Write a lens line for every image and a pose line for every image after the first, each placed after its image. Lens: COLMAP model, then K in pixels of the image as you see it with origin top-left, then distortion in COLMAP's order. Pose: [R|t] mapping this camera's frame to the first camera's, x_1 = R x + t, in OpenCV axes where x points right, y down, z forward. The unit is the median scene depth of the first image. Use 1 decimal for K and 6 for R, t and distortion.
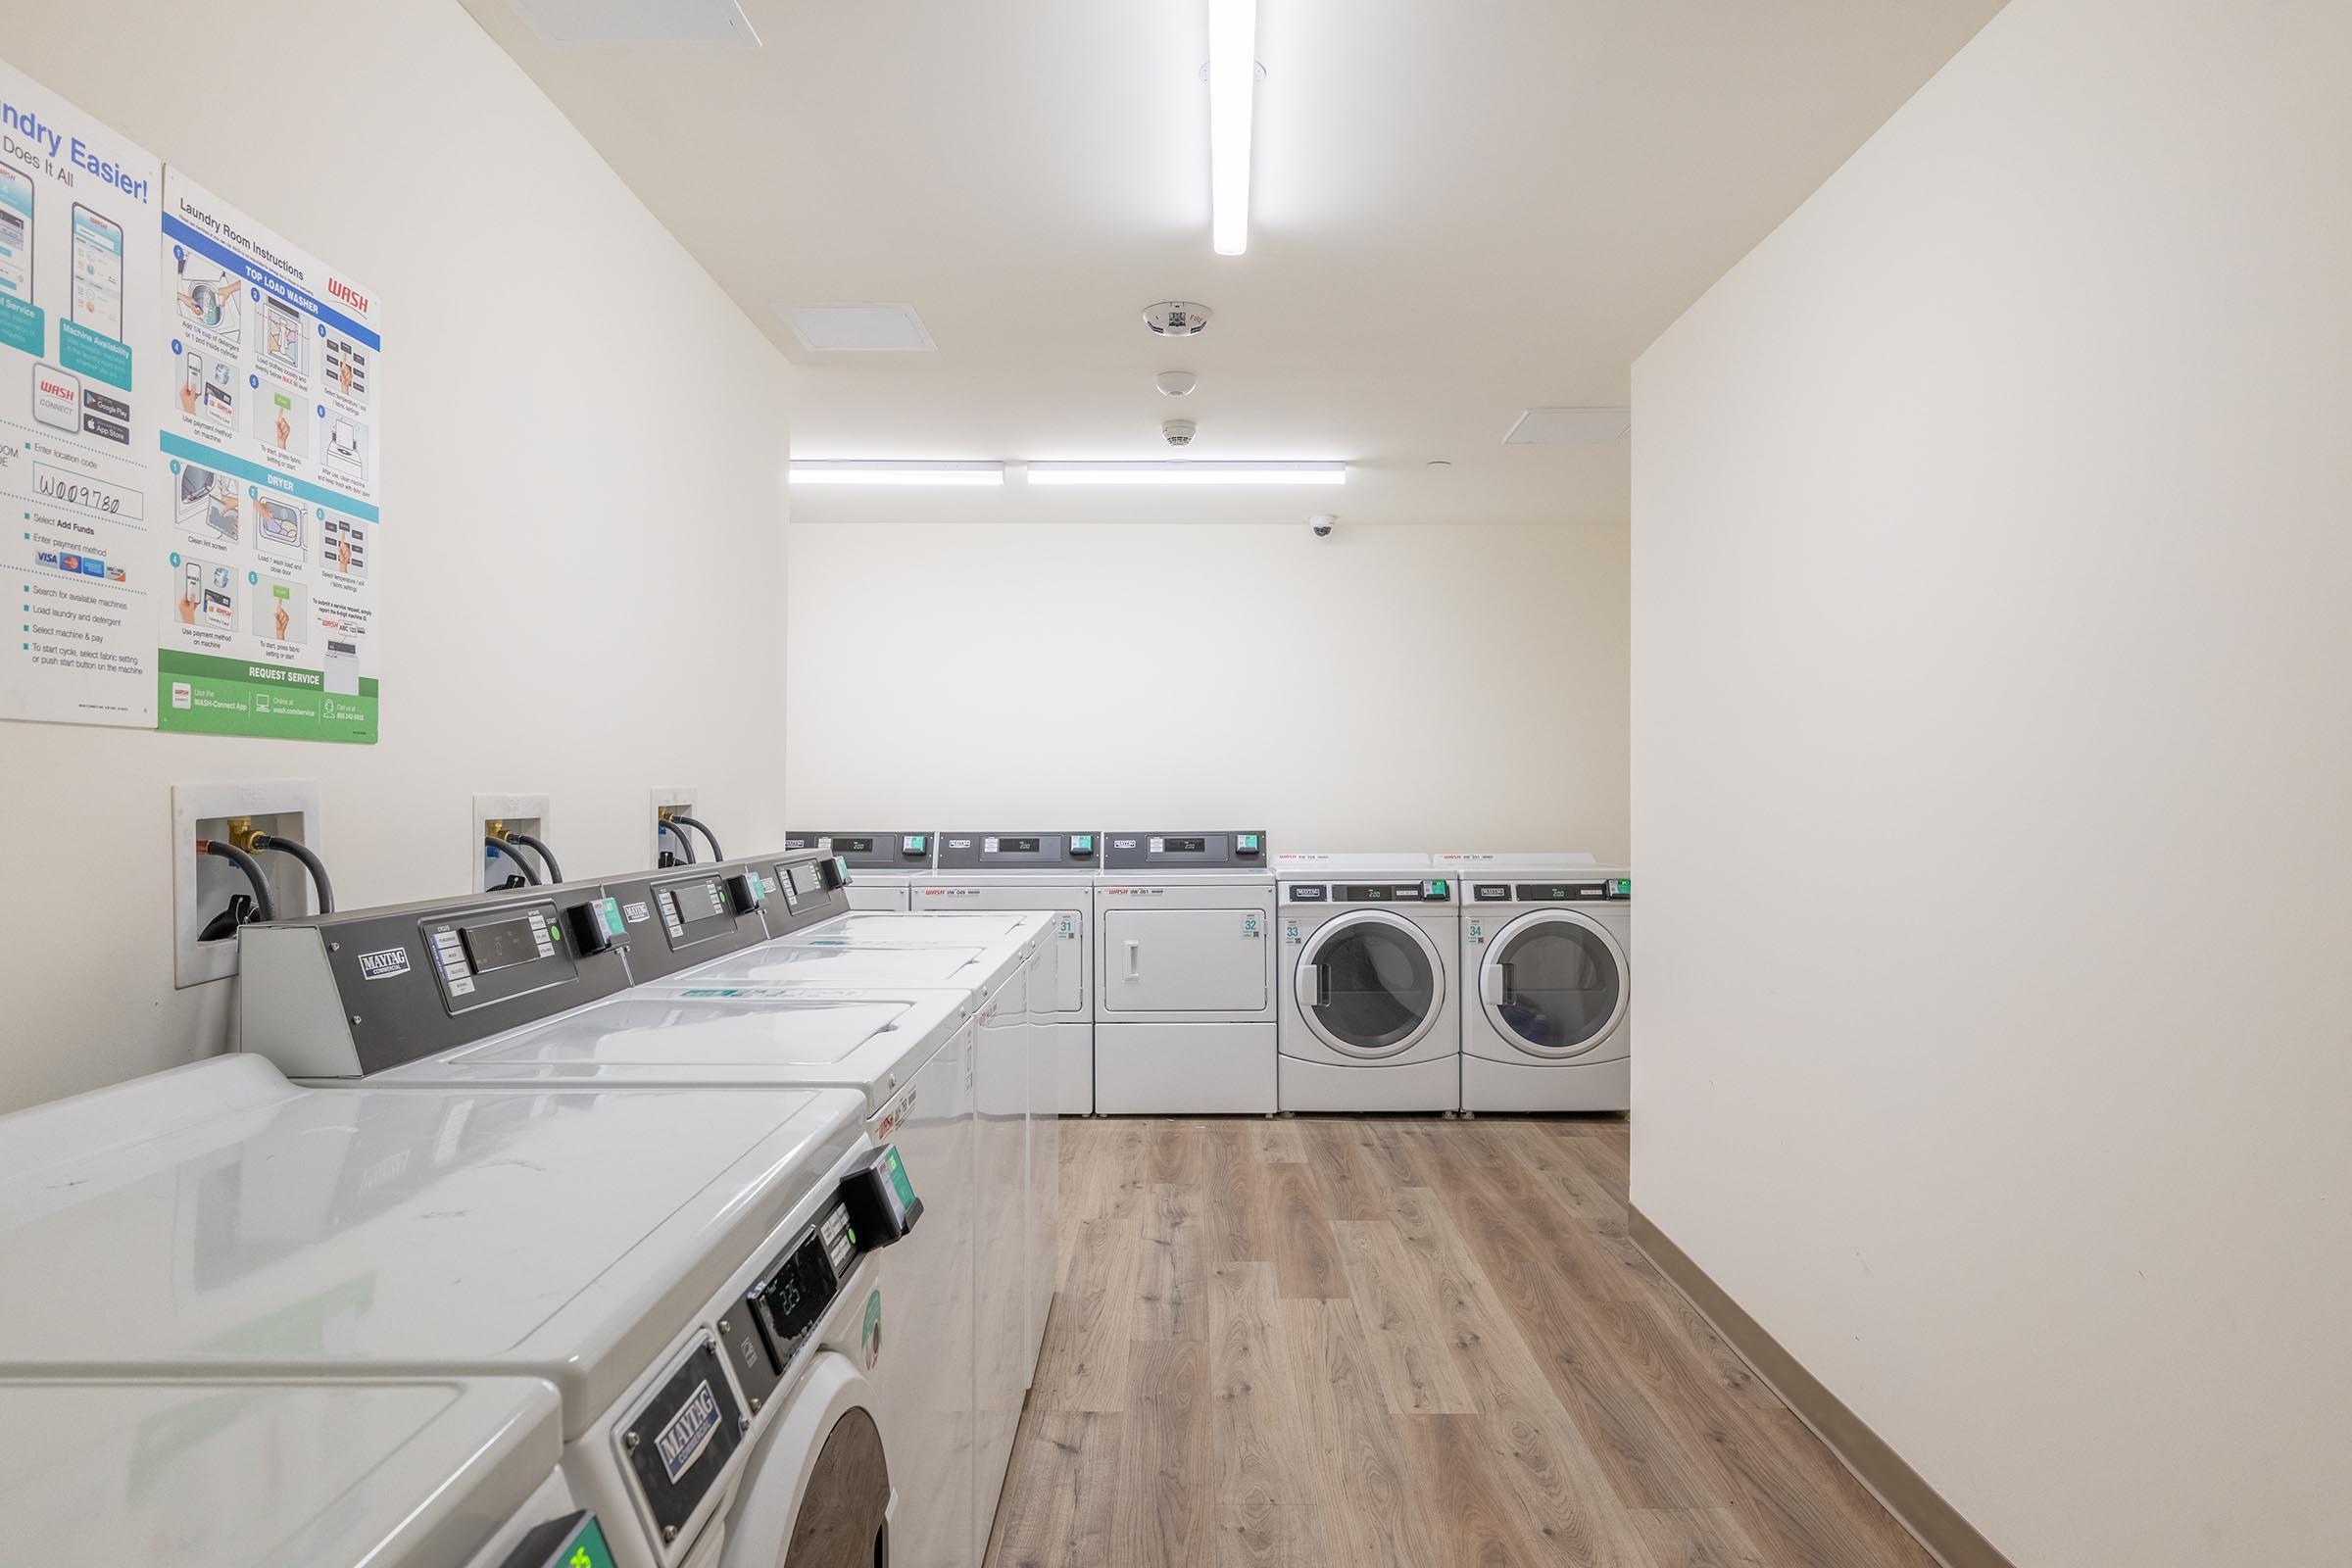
lens RADIAL K [[1360.8, 0, 1172.9], [0, 1360.8, 789.3], [0, 0, 1]] dist [-0.001416, 0.001777]
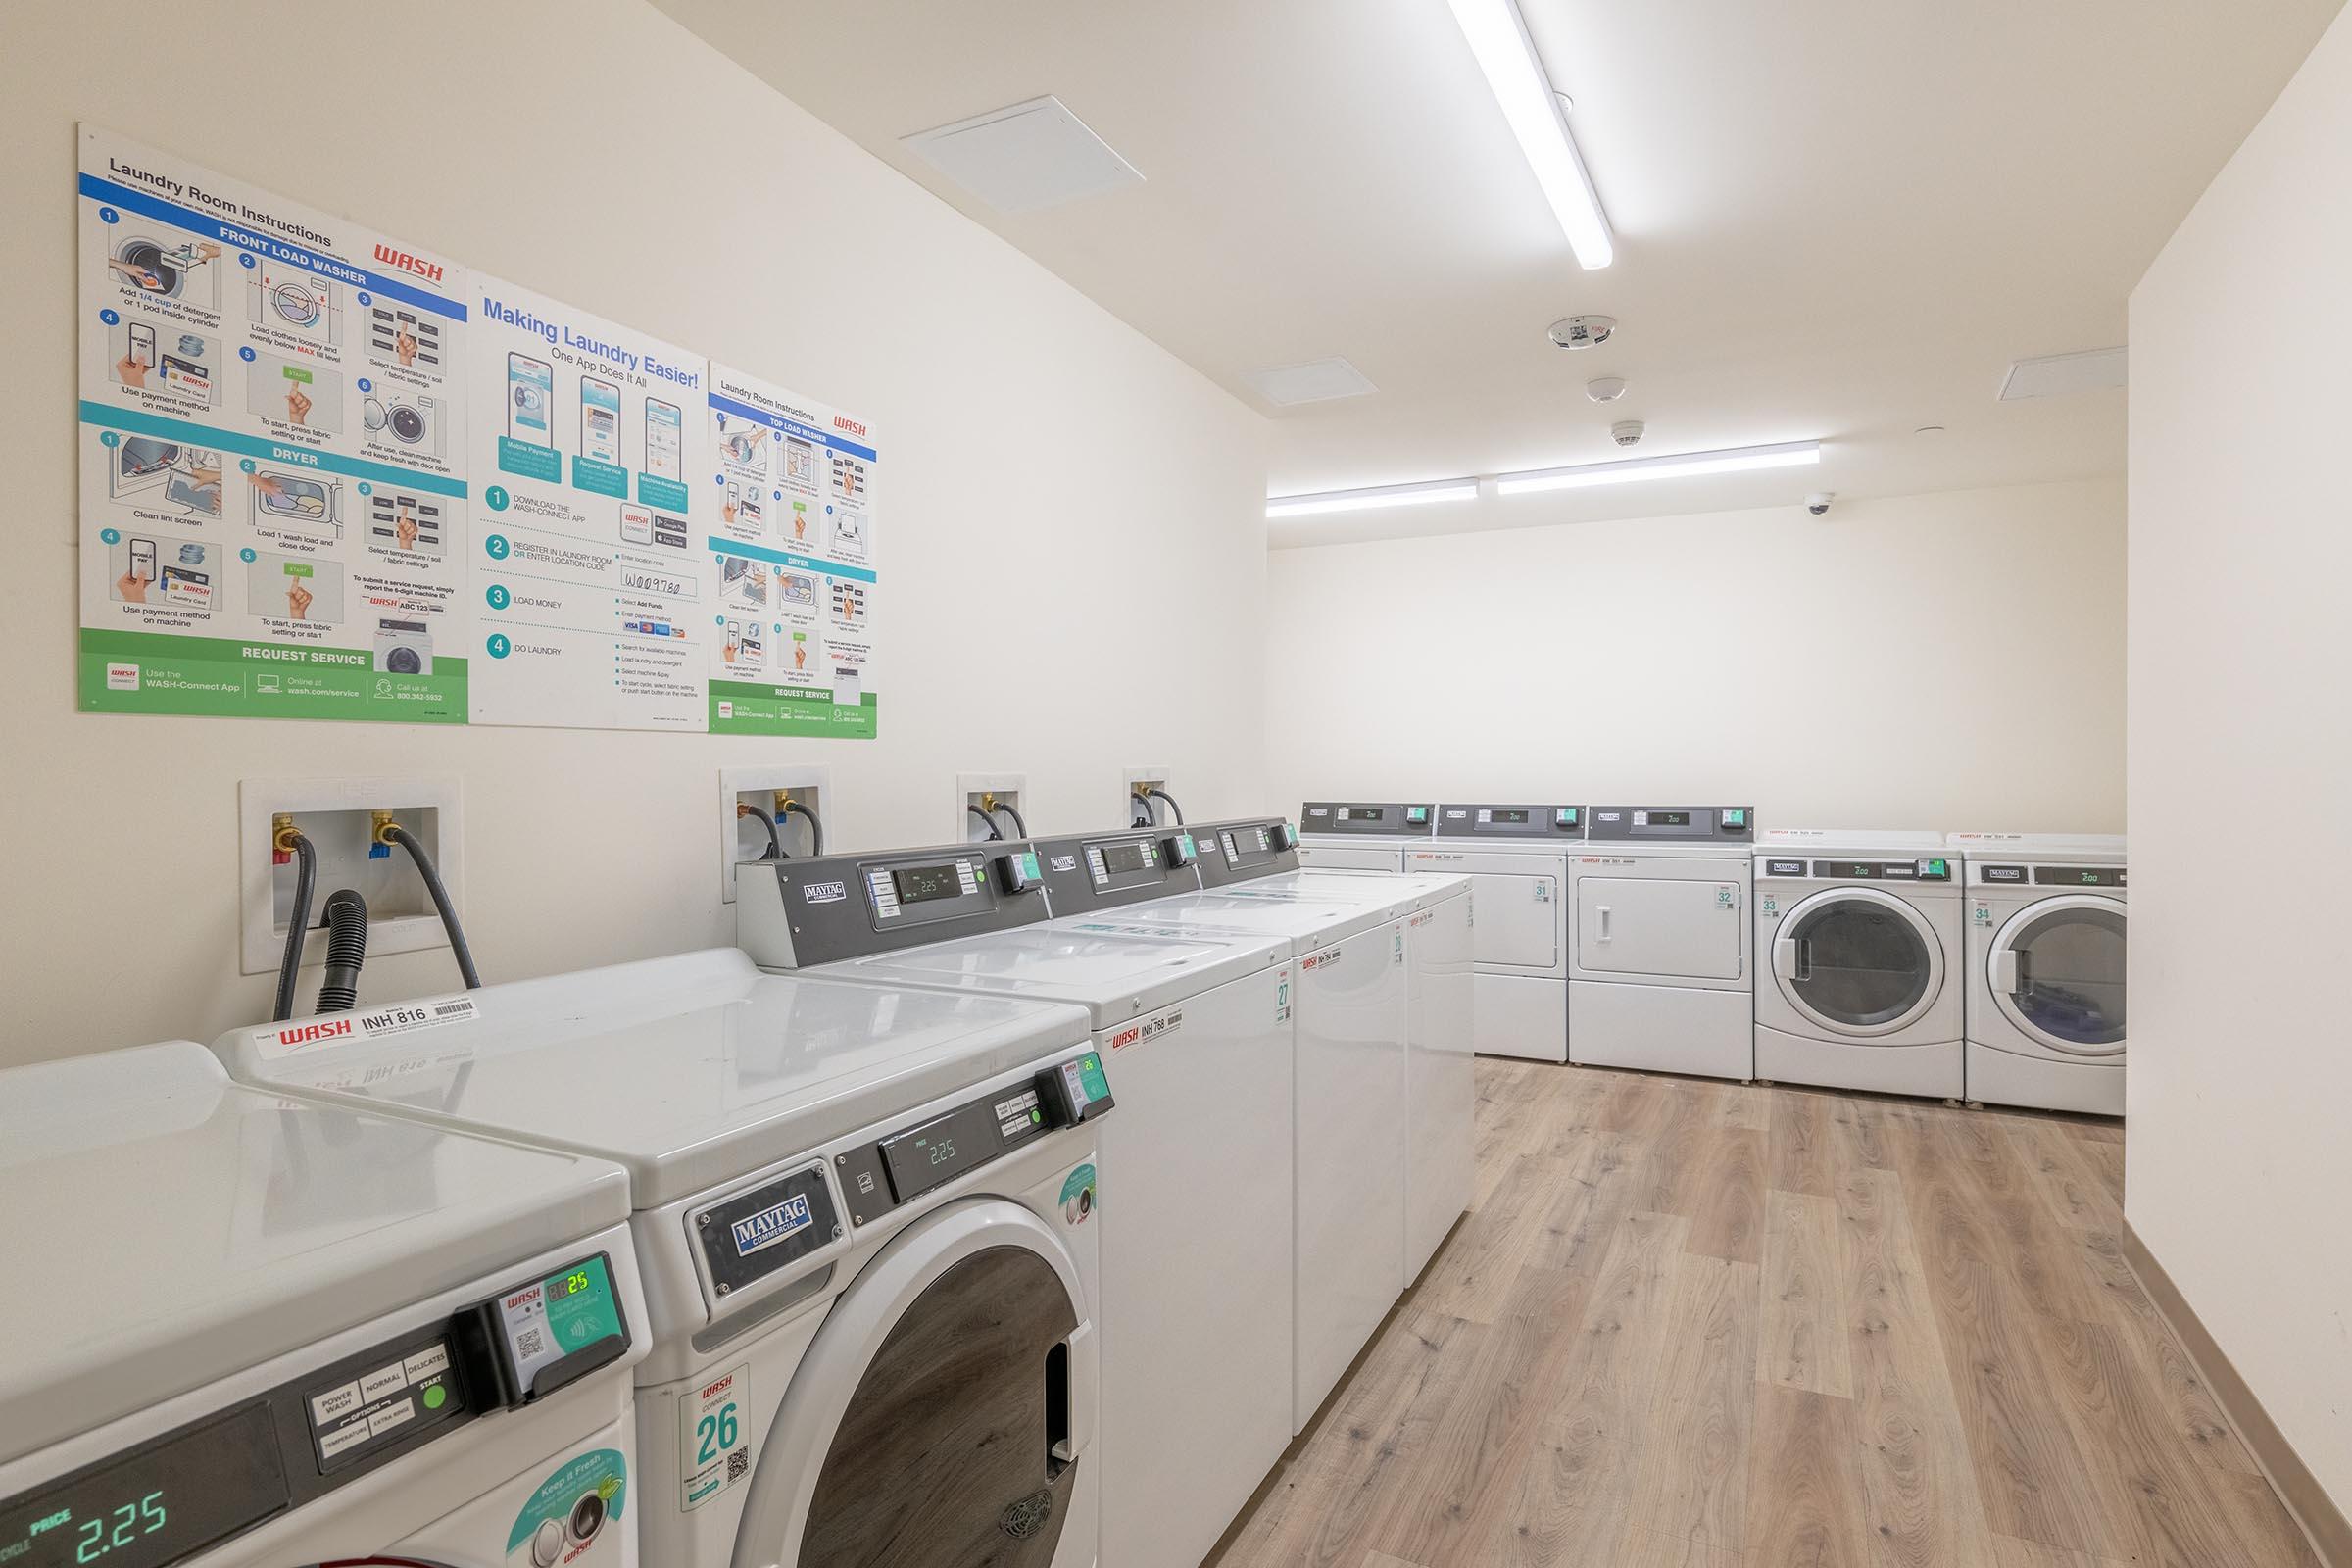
lens RADIAL K [[1174.8, 0, 1181.1], [0, 1174.8, 776.9], [0, 0, 1]] dist [0.000073, 0.000152]
pose [[0.898715, 0.000395, -0.438533, 0.154328], [0.003582, 0.999960, 0.008240, -0.001641], [0.438518, -0.008976, 0.898678, 0.023453]]
